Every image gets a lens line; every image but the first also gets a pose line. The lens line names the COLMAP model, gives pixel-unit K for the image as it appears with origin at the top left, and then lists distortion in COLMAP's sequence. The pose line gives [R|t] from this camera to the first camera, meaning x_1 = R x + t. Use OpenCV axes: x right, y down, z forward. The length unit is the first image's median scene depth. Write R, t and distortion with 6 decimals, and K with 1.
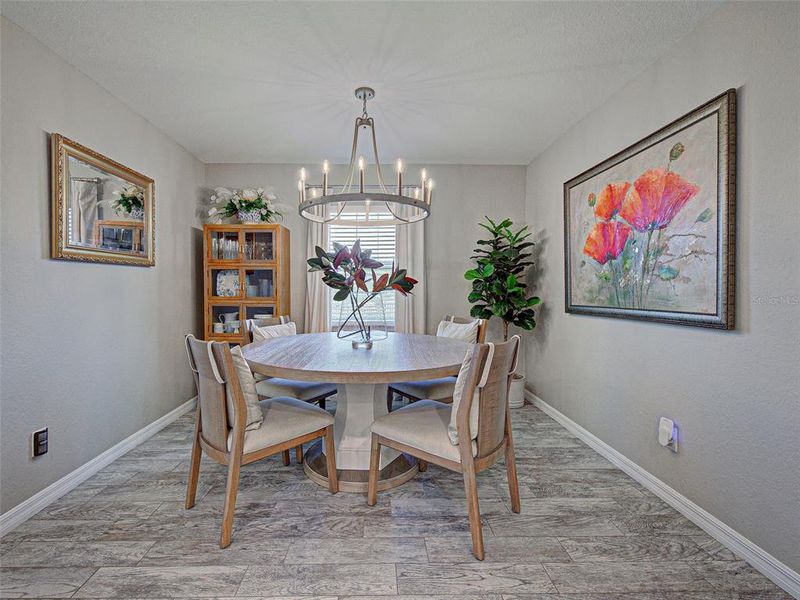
lens RADIAL K [[374.1, 0, 397.4], [0, 374.1, 299.2], [0, 0, 1]] dist [0.006830, -0.000682]
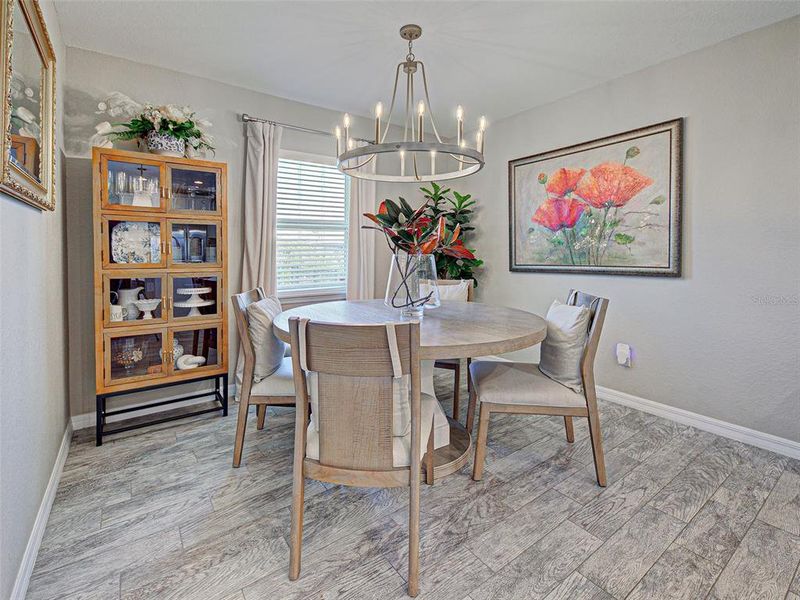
lens RADIAL K [[374.1, 0, 409.7], [0, 374.1, 267.0], [0, 0, 1]] dist [0.006830, -0.000682]
pose [[0.819630, -0.023905, 0.572394, -0.624080], [0.019545, 0.999714, 0.013764, -0.001250], [-0.572560, -0.000094, 0.819863, 0.276888]]
